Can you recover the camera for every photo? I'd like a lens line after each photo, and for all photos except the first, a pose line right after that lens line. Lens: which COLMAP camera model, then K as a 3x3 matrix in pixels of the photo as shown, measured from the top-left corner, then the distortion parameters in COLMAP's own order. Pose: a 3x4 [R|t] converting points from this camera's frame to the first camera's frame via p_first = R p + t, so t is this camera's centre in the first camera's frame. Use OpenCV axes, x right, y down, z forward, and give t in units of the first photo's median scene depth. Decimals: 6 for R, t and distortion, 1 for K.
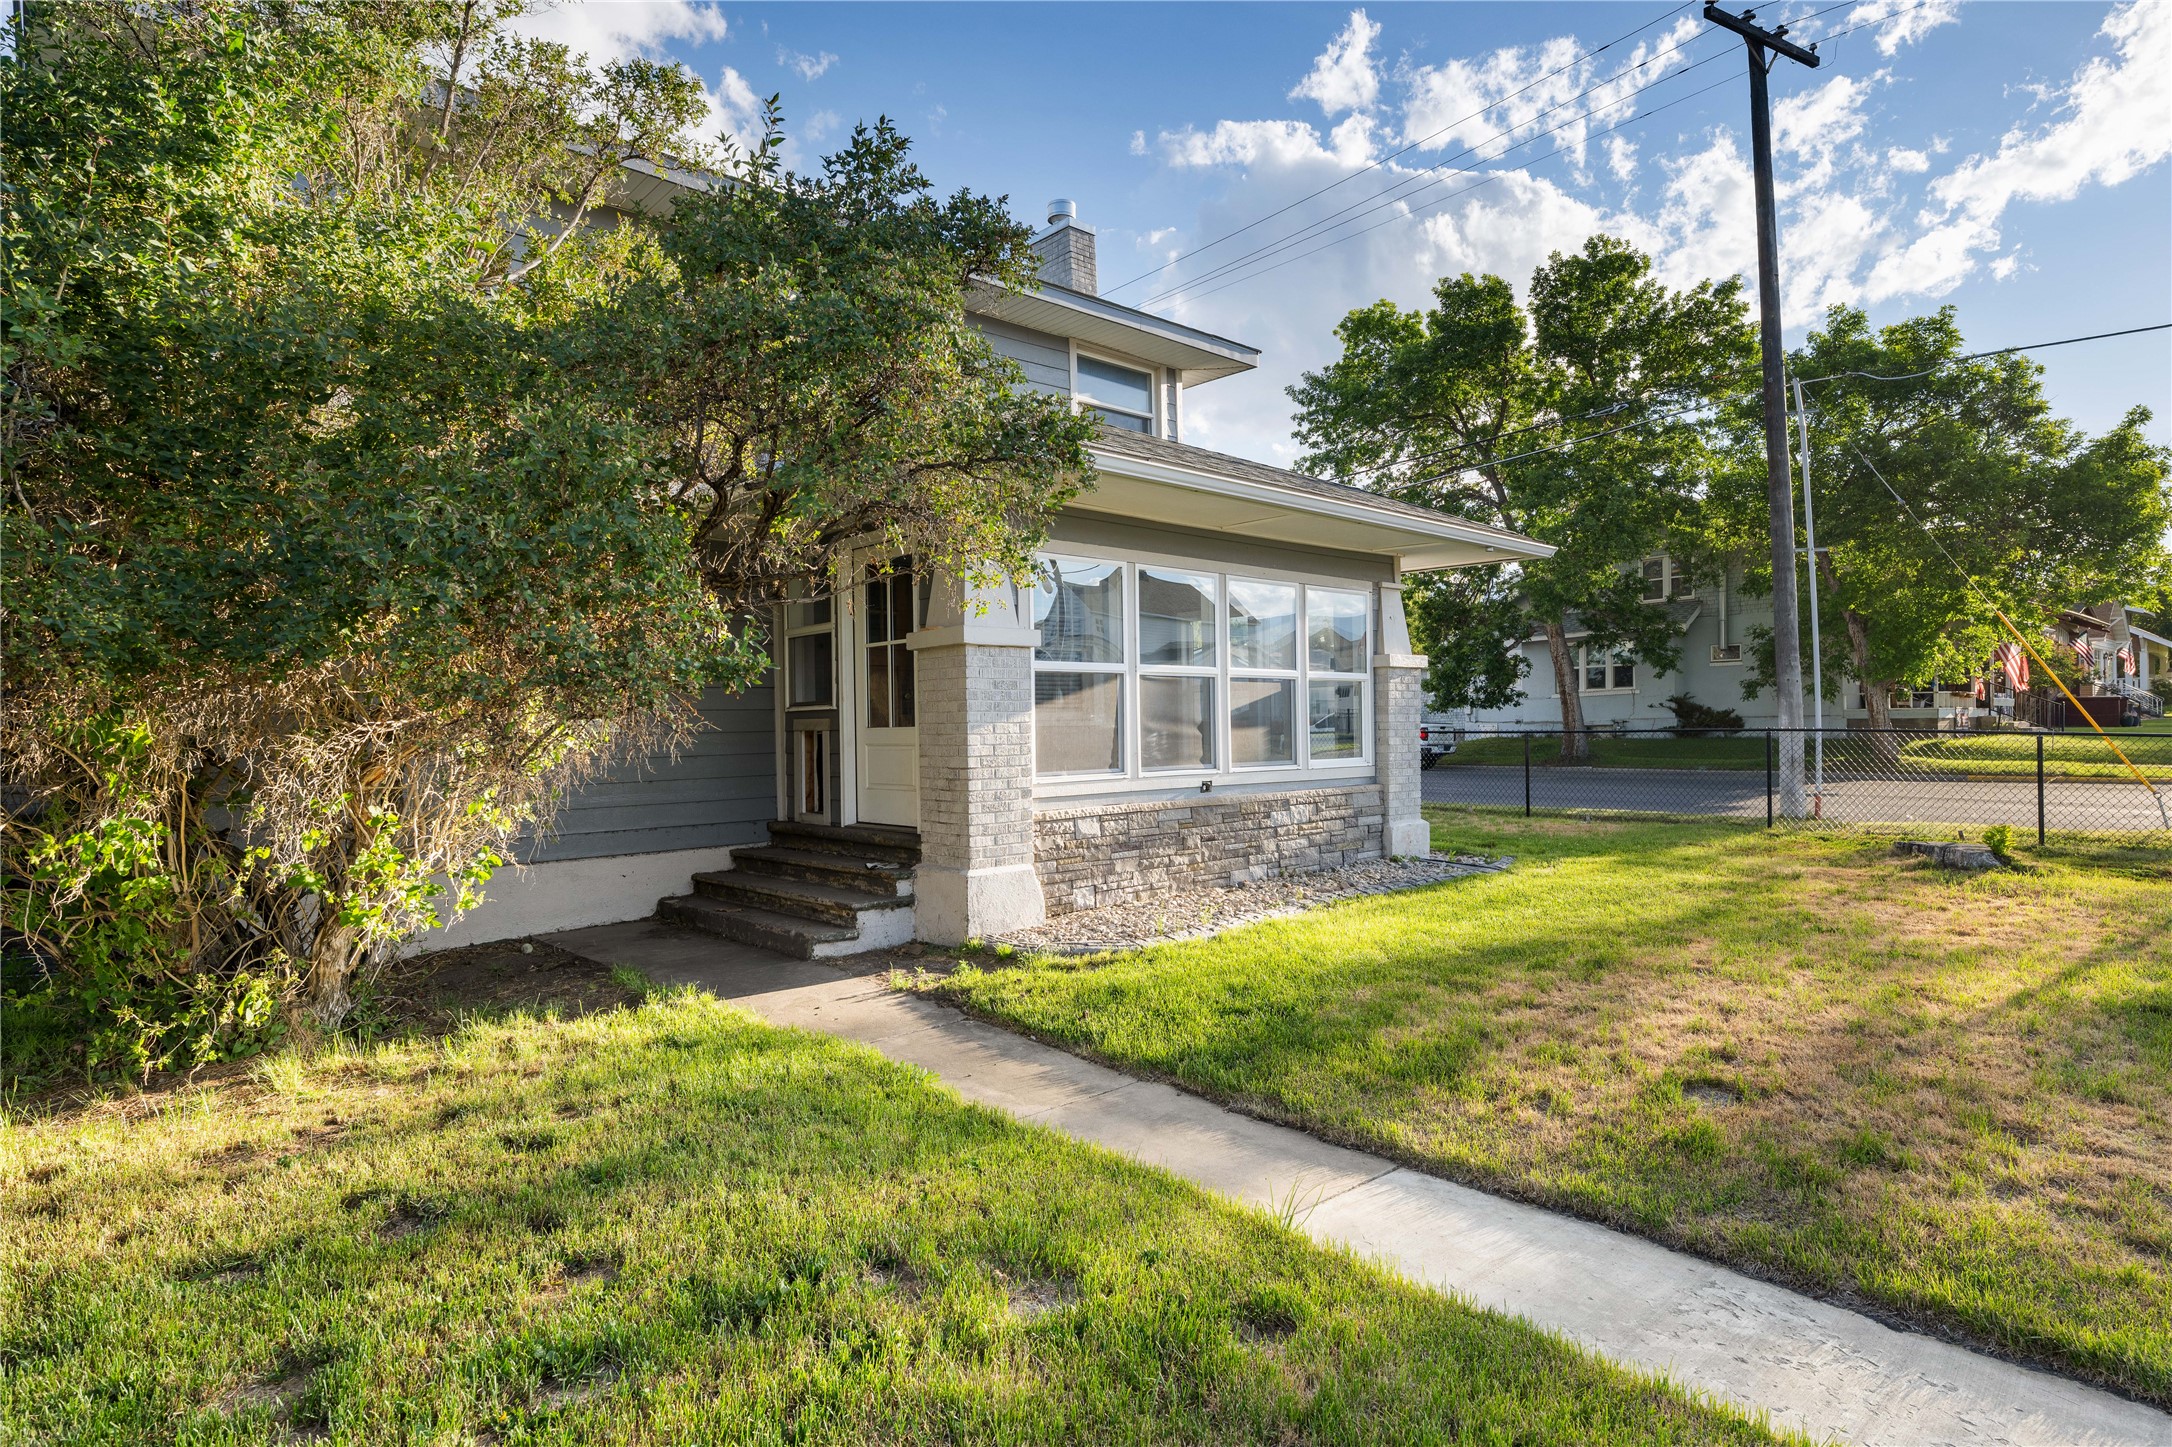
lens RADIAL K [[1099.1, 0, 1086.0], [0, 1099.1, 723.5], [0, 0, 1]] dist [0.001908, -0.016587]
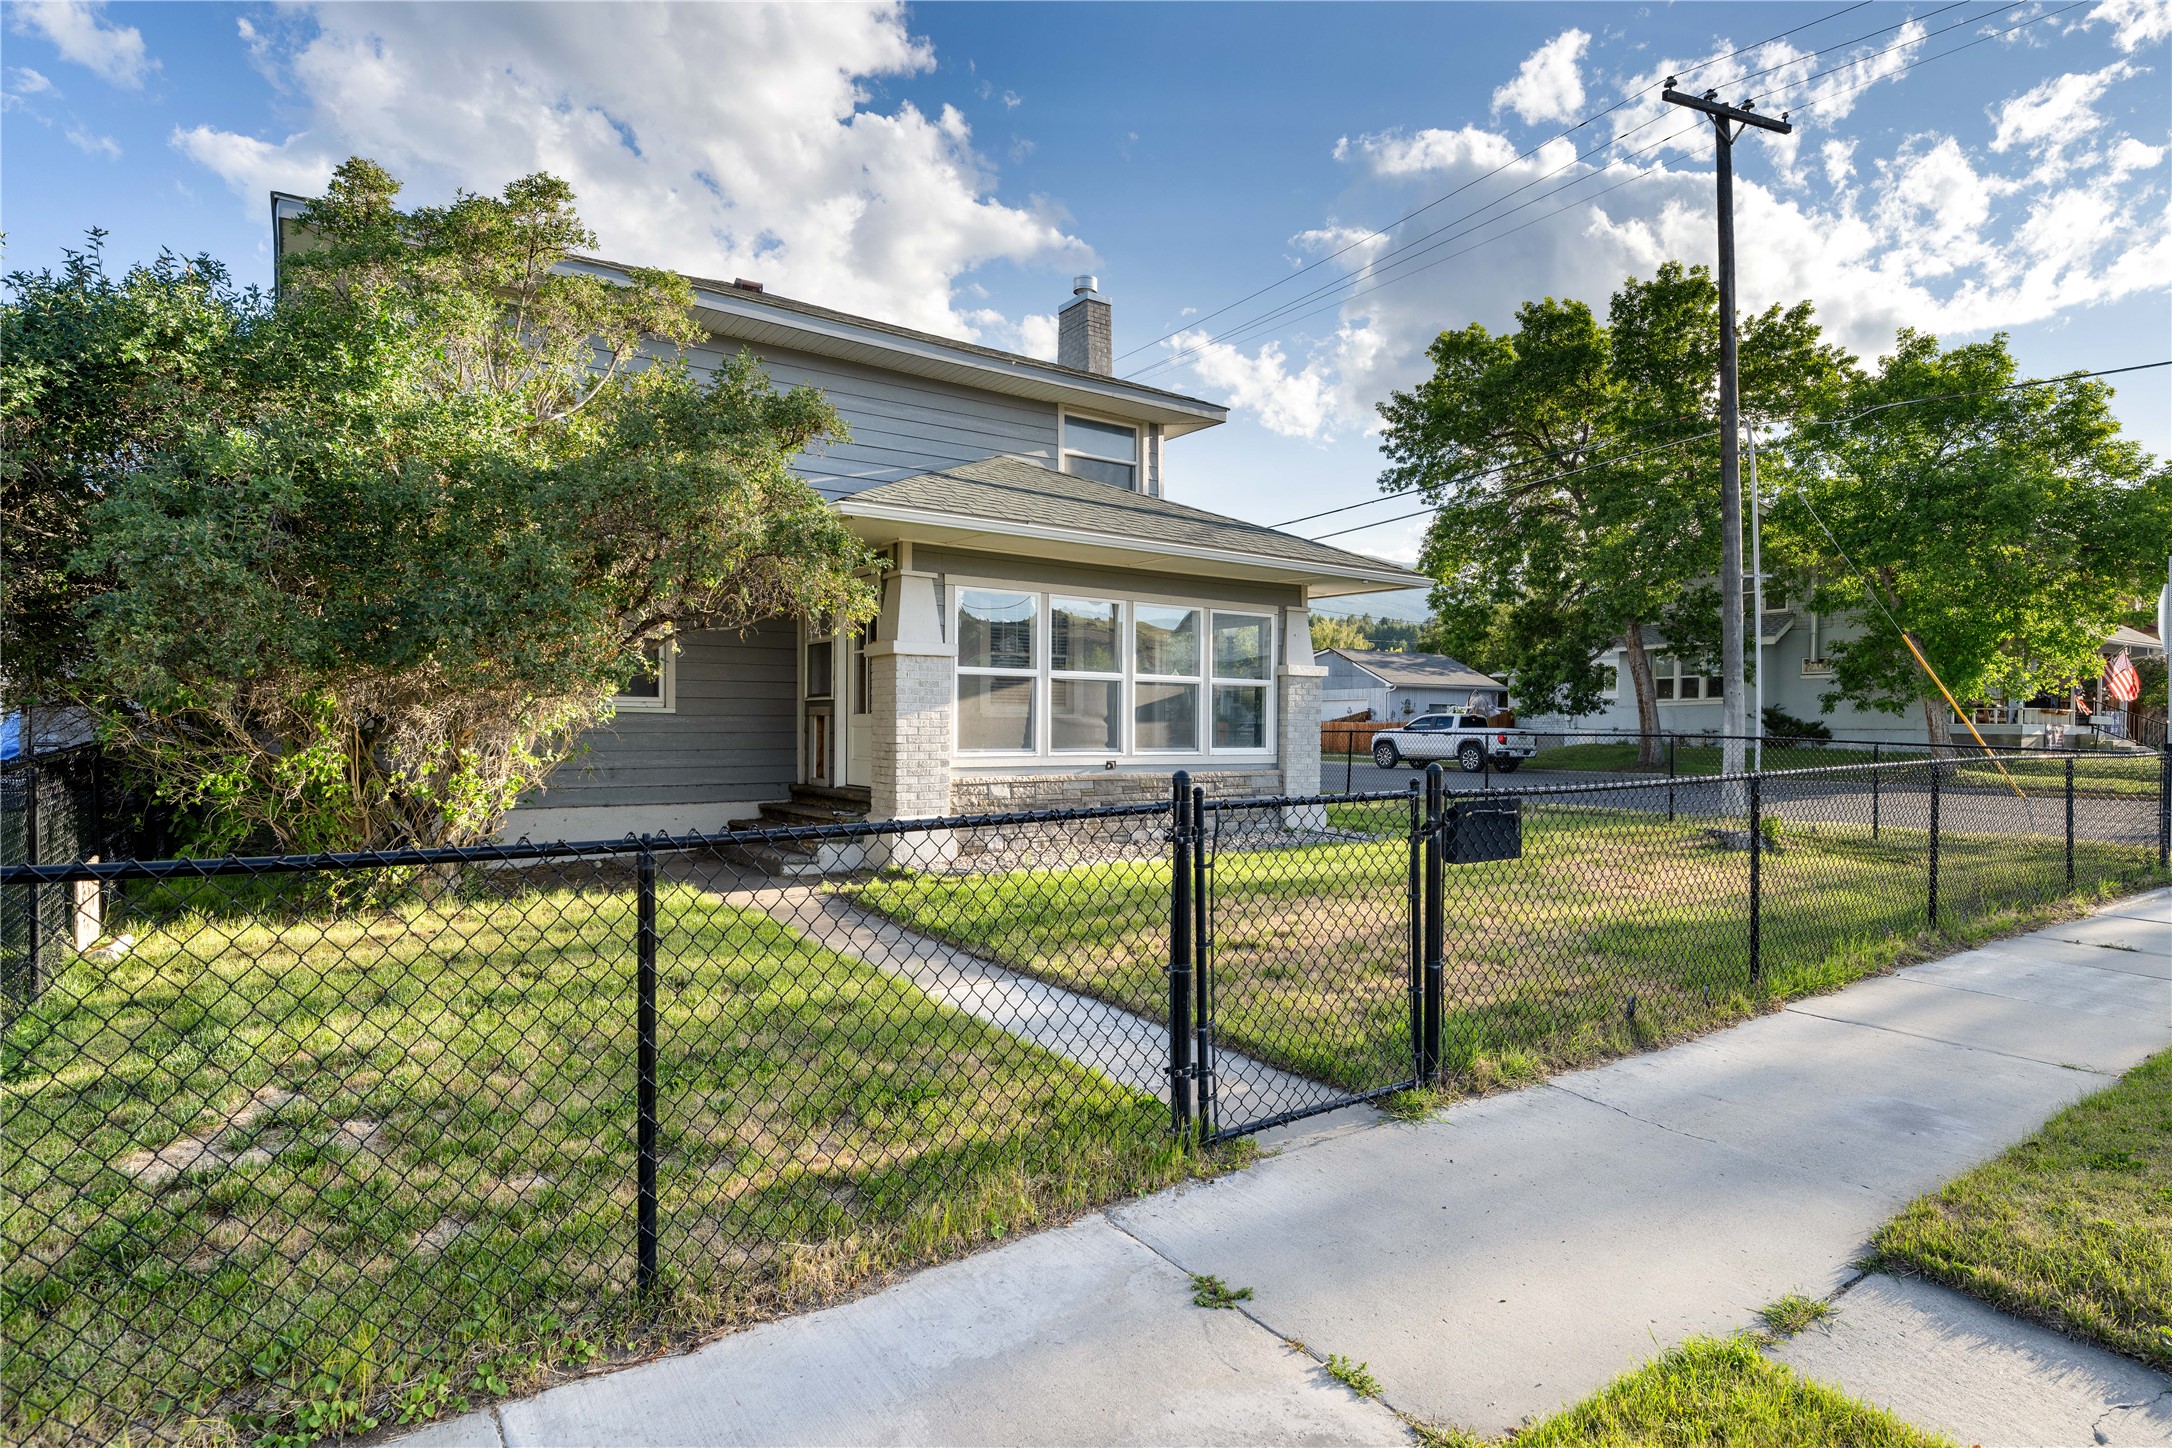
lens RADIAL K [[1026.1, 0, 1086.0], [0, 1026.1, 724.0], [0, 0, 1]] dist [0.002654, -0.021108]
pose [[0.994683, 0.023058, -0.100372, 0.164990], [-0.022686, 0.999731, 0.004848, 0.002868], [0.100457, -0.002545, 0.994938, -0.168007]]
